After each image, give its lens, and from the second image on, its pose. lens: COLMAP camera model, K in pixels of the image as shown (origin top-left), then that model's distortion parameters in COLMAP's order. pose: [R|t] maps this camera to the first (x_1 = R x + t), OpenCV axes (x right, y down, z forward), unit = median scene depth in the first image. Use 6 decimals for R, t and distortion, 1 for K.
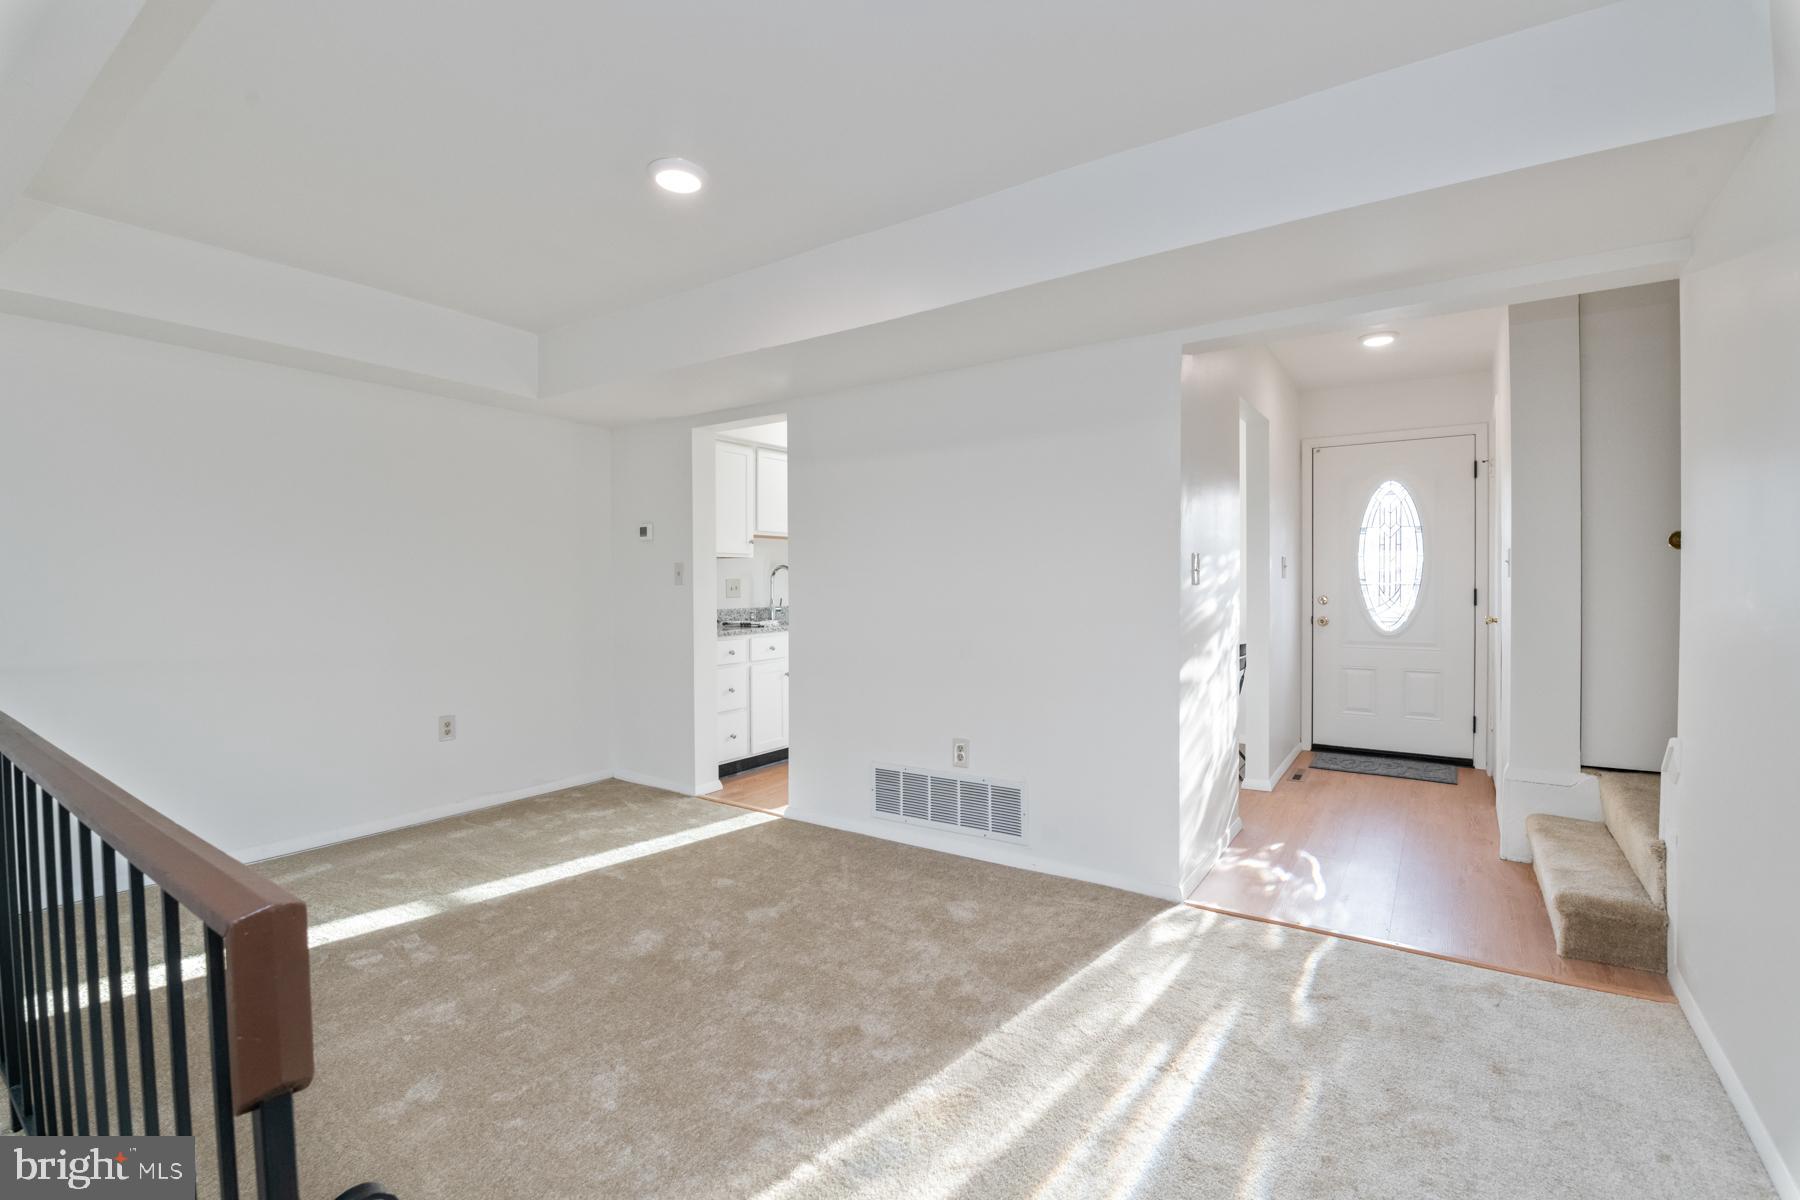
lens RADIAL K [[808.3, 0, 910.5], [0, 808.3, 585.2], [0, 0, 1]] dist [-0.003928, -0.000350]
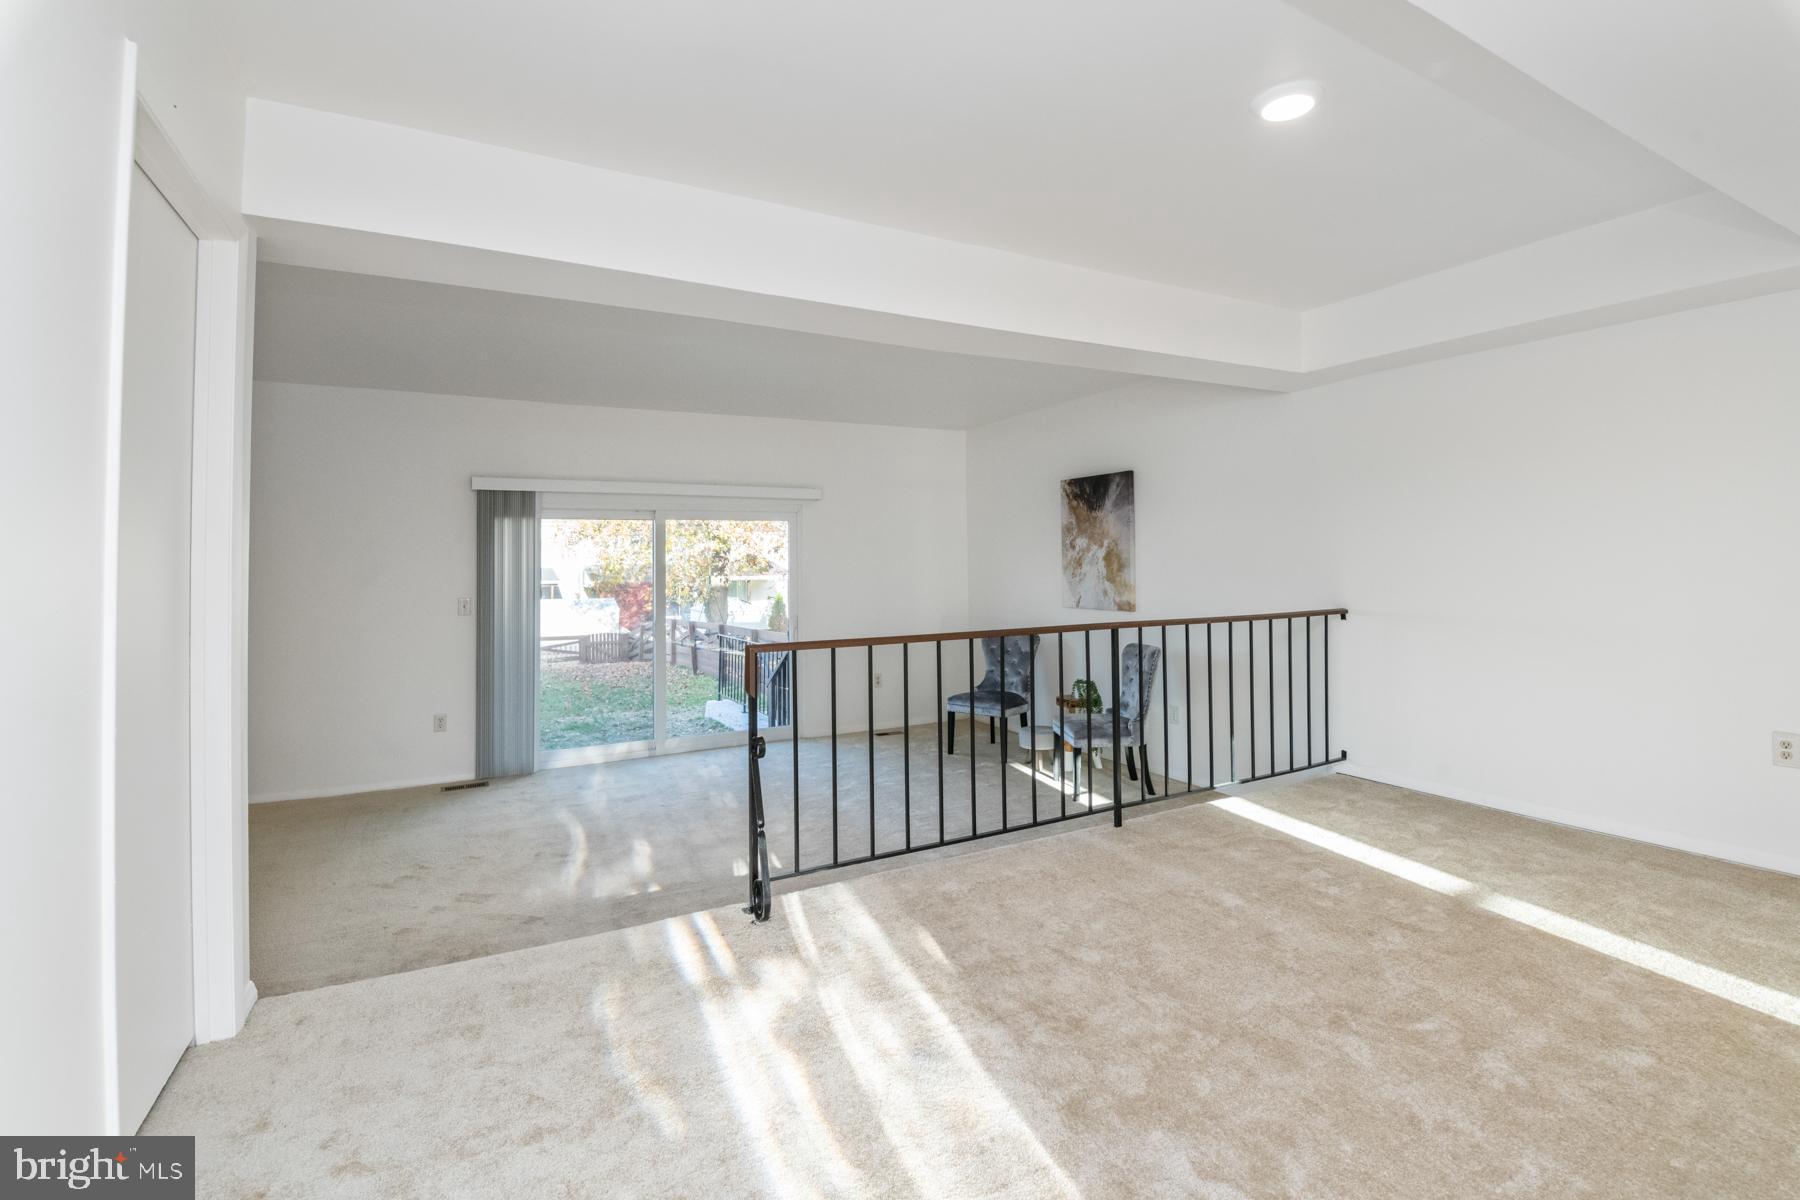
lens RADIAL K [[771.7, 0, 897.7], [0, 771.7, 538.4], [0, 0, 1]] dist [0.000488, -0.000077]
pose [[-0.463024, -0.015790, -0.886205, 0.515615], [0.008913, 0.999708, -0.022469, -0.003926], [0.886301, -0.018302, -0.462748, 0.786430]]
